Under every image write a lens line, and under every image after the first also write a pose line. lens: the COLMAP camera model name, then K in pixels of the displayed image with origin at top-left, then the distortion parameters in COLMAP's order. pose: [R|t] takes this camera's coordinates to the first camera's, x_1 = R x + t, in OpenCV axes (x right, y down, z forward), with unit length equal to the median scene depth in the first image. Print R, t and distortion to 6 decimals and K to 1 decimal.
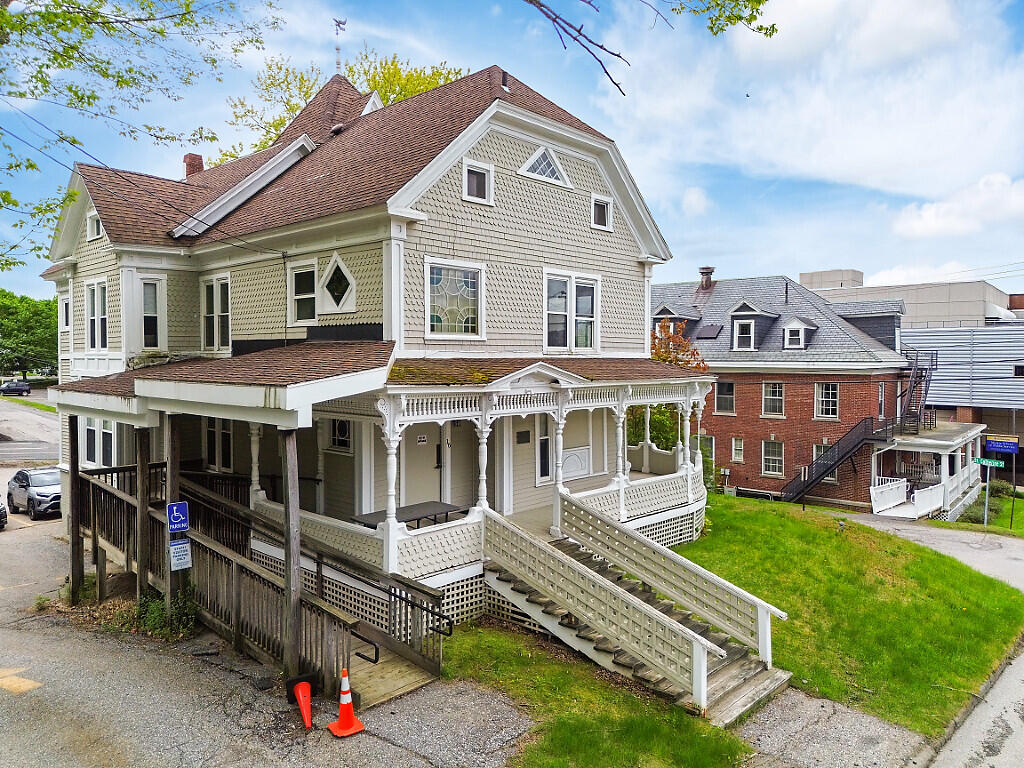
lens RADIAL K [[725.9, 0, 514.9], [0, 725.9, 372.9], [0, 0, 1]] dist [0.072929, -0.072329]
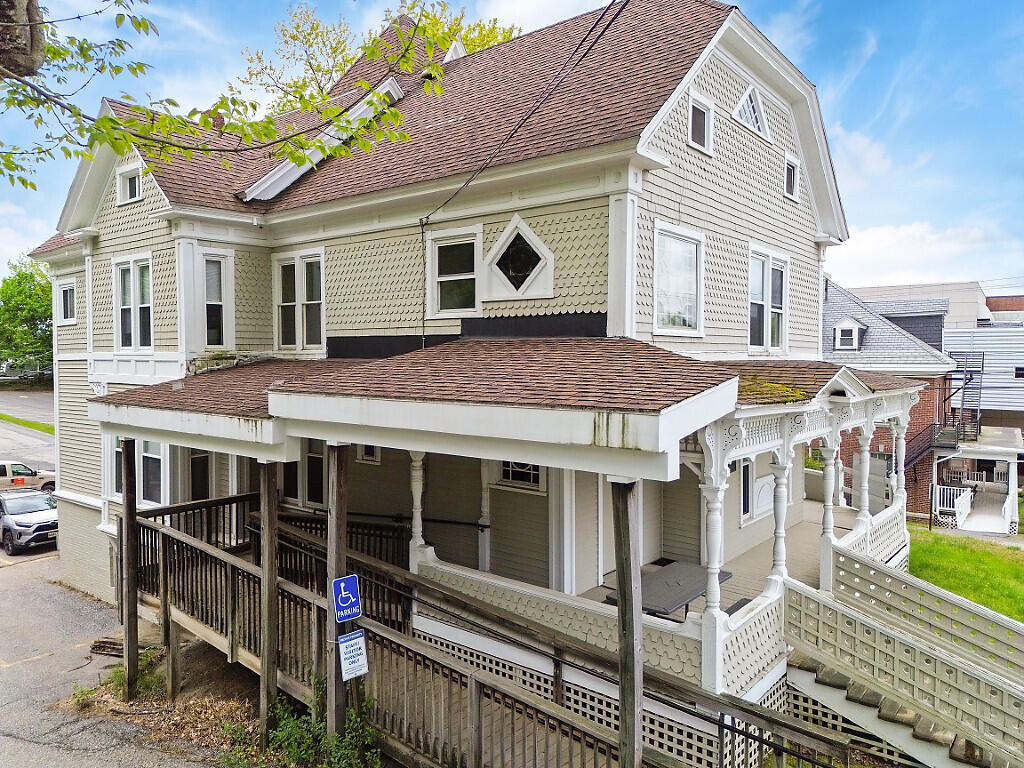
lens RADIAL K [[719.6, 0, 512.0], [0, 719.6, 384.0], [0, 0, 1]] dist [0.073159, -0.070850]
pose [[0.997002, -0.000464, 0.077373, -0.284571], [-0.000706, 0.999886, 0.015088, -0.007661], [-0.077371, -0.015097, 0.996888, 0.261803]]
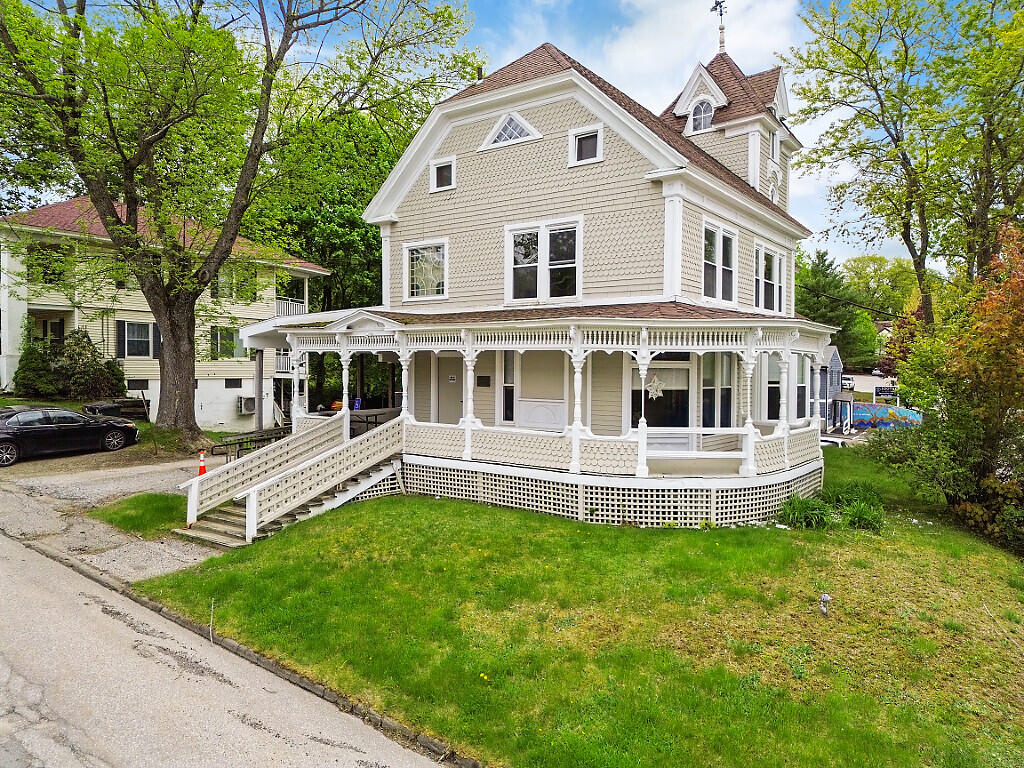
lens RADIAL K [[718.1, 0, 512.0], [0, 718.1, 384.0], [0, 0, 1]] dist [0.070837, -0.054748]
pose [[0.120634, 0.020134, -0.992493, 1.162723], [-0.029889, 0.999415, 0.016641, 0.075021], [0.992247, 0.027657, 0.121165, 0.931005]]
